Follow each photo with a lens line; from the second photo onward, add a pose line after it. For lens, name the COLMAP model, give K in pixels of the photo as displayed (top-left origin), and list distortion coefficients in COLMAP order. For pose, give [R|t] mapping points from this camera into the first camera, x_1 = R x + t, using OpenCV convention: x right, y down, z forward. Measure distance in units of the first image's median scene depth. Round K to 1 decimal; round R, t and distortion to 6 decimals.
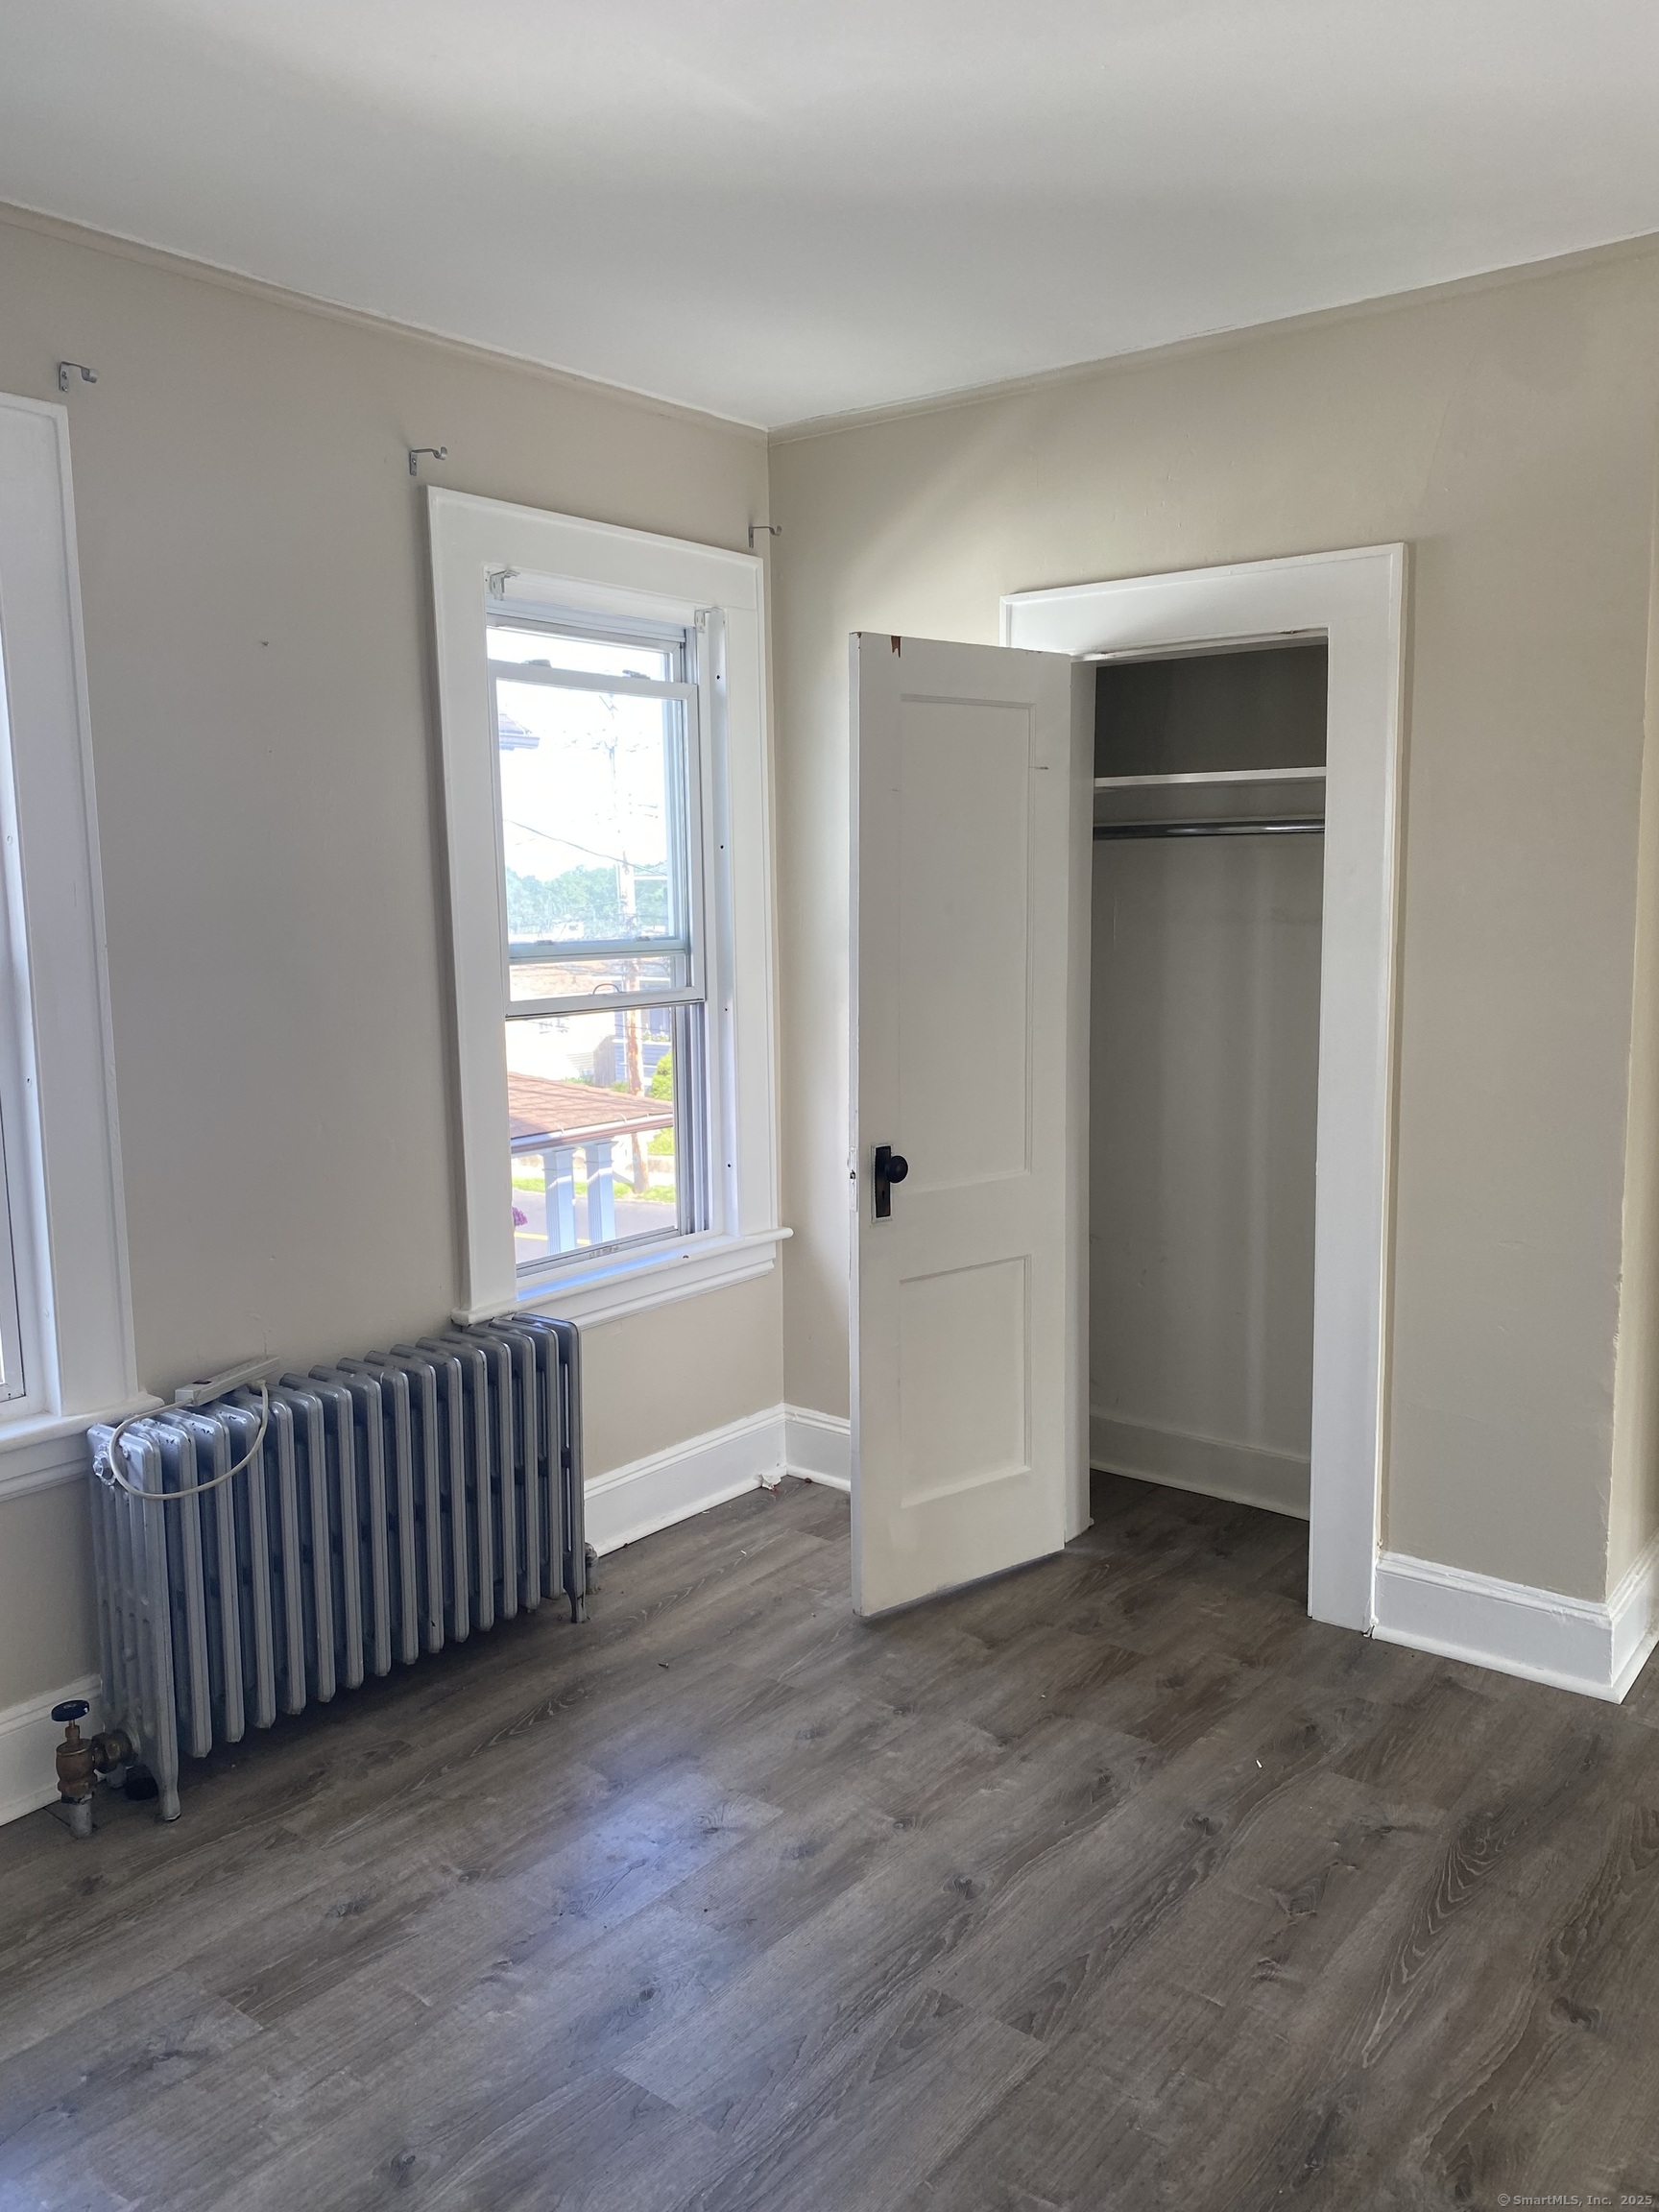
lens RADIAL K [[1701.5, 0, 811.1], [0, 1701.5, 1111.1], [0, 0, 1]] dist [0.037911, -0.037850]
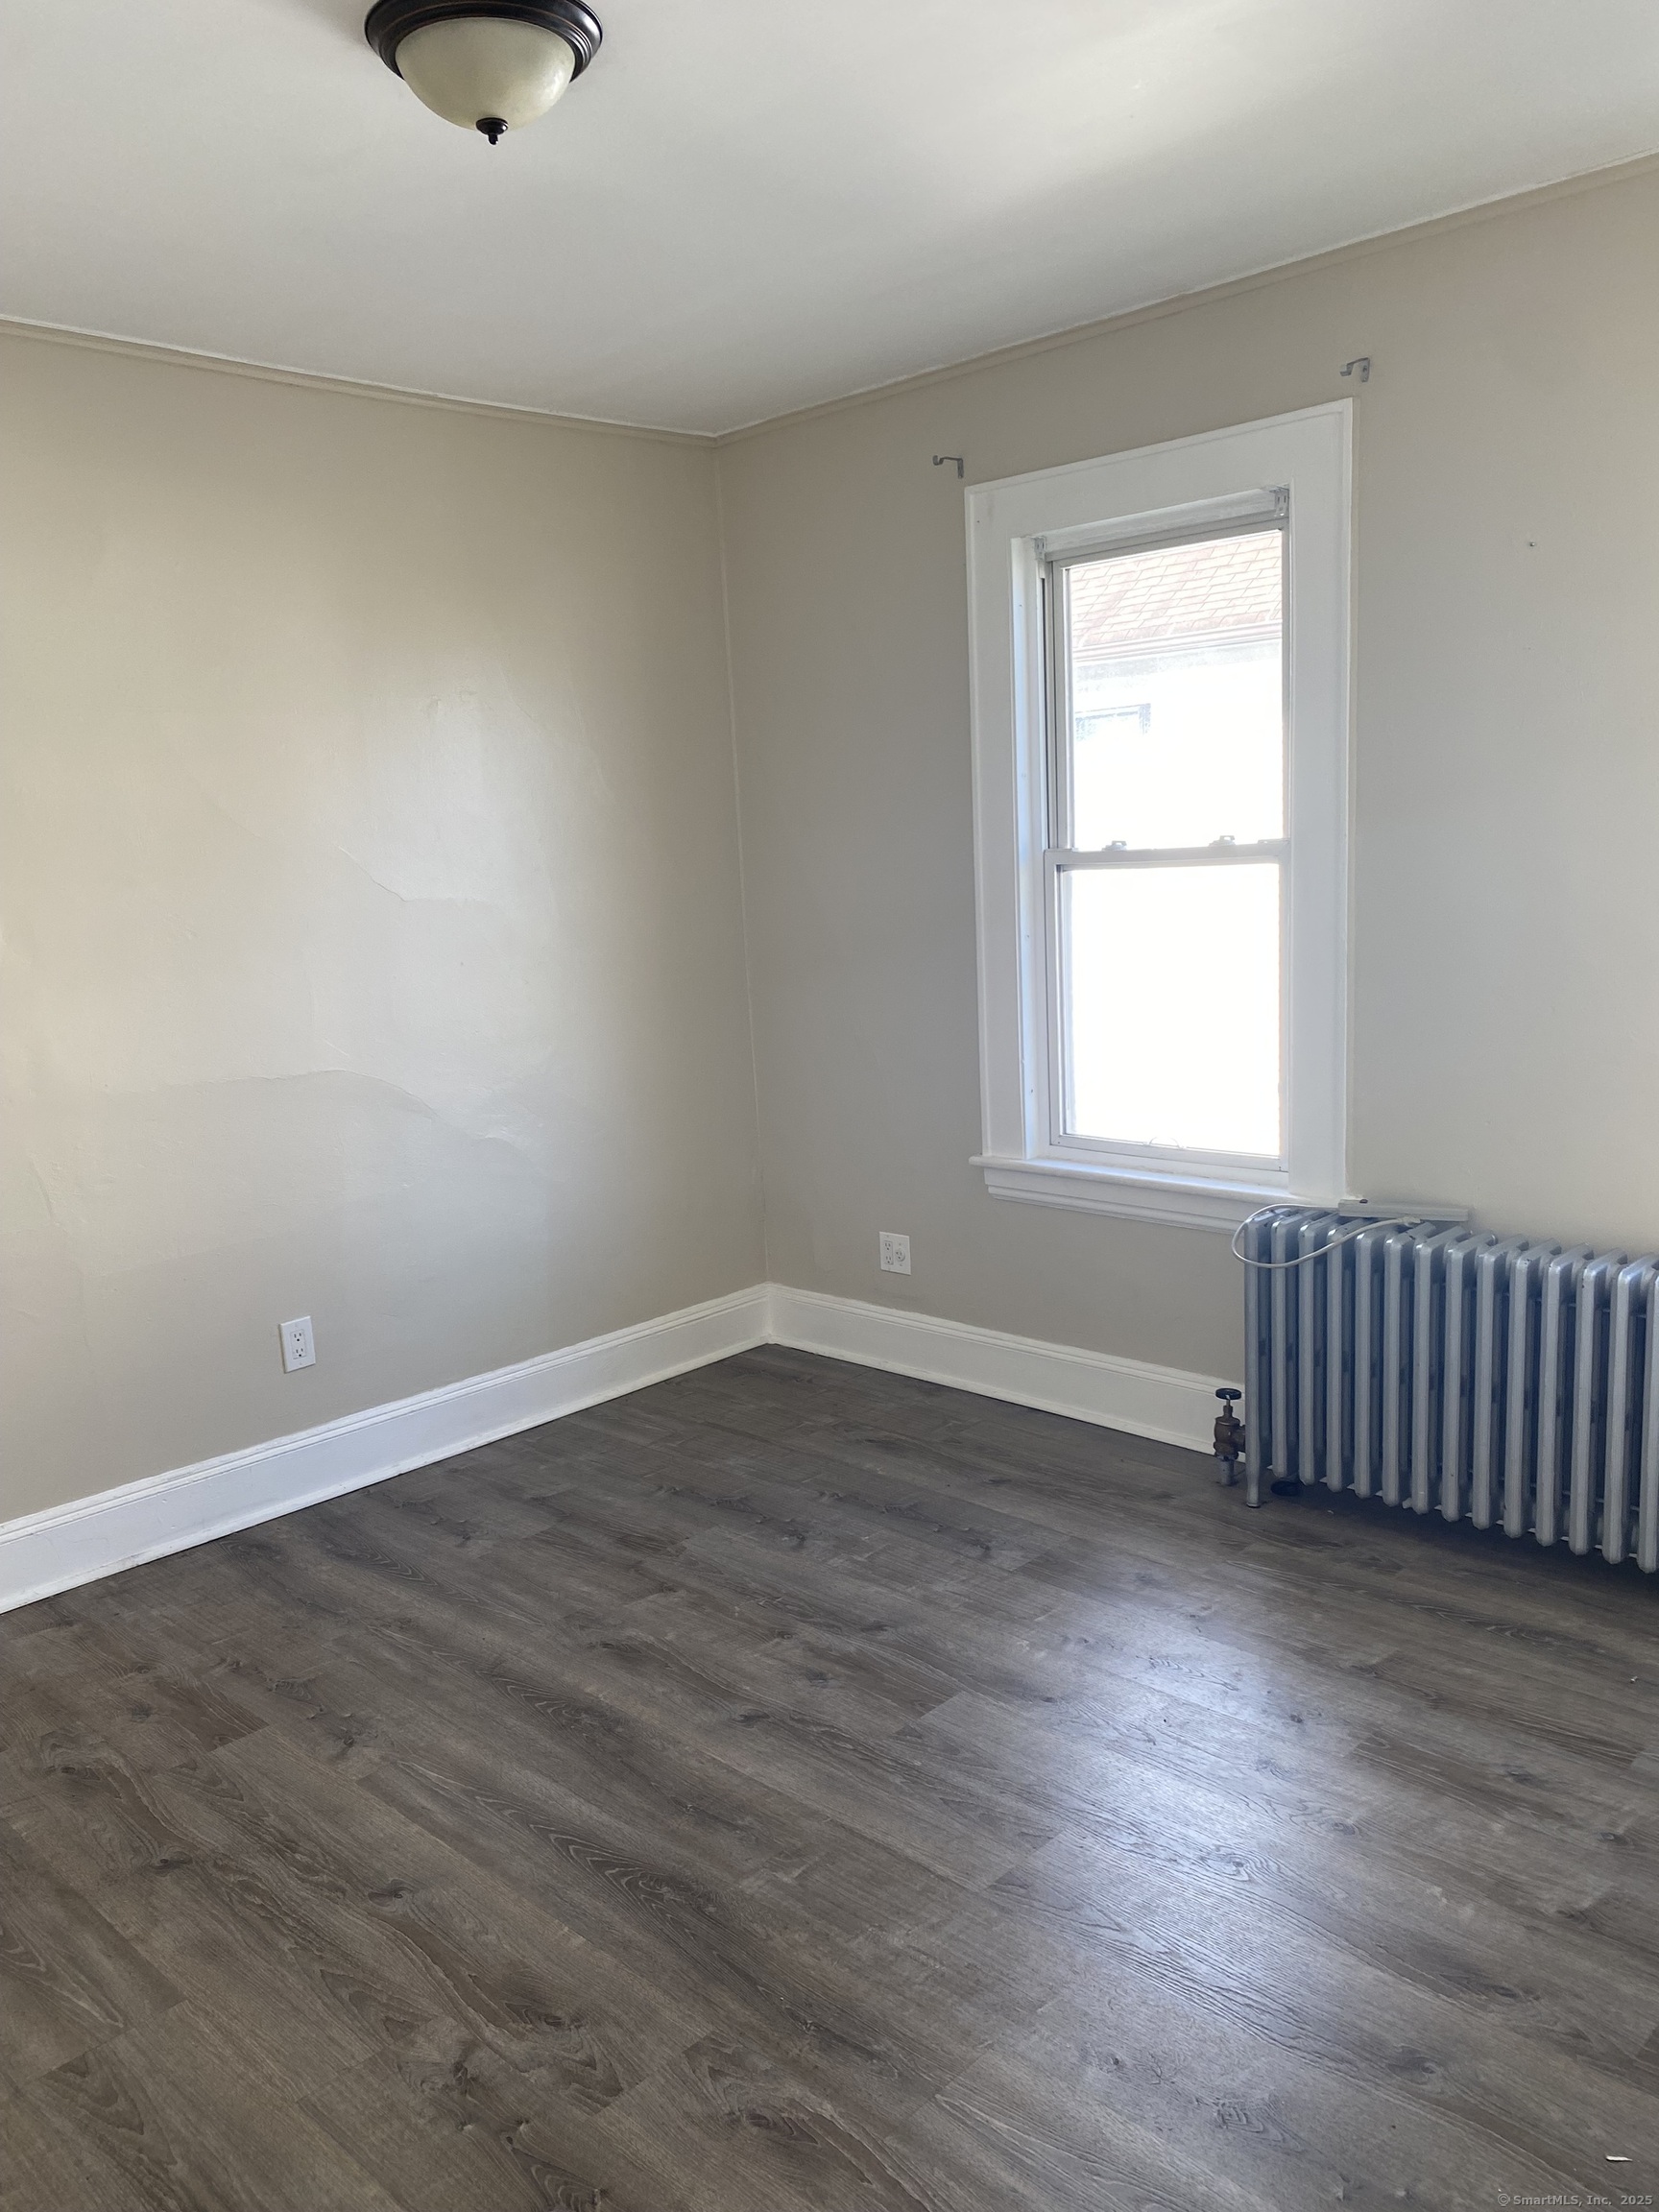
lens RADIAL K [[1701.5, 0, 811.1], [0, 1701.5, 1095.4], [0, 0, 1]] dist [0.037911, -0.037850]
pose [[-0.100769, 0.173664, -0.979636, 0.902715], [-0.076265, 0.980402, 0.181645, -0.109793], [0.991983, 0.093016, -0.085549, 0.756291]]
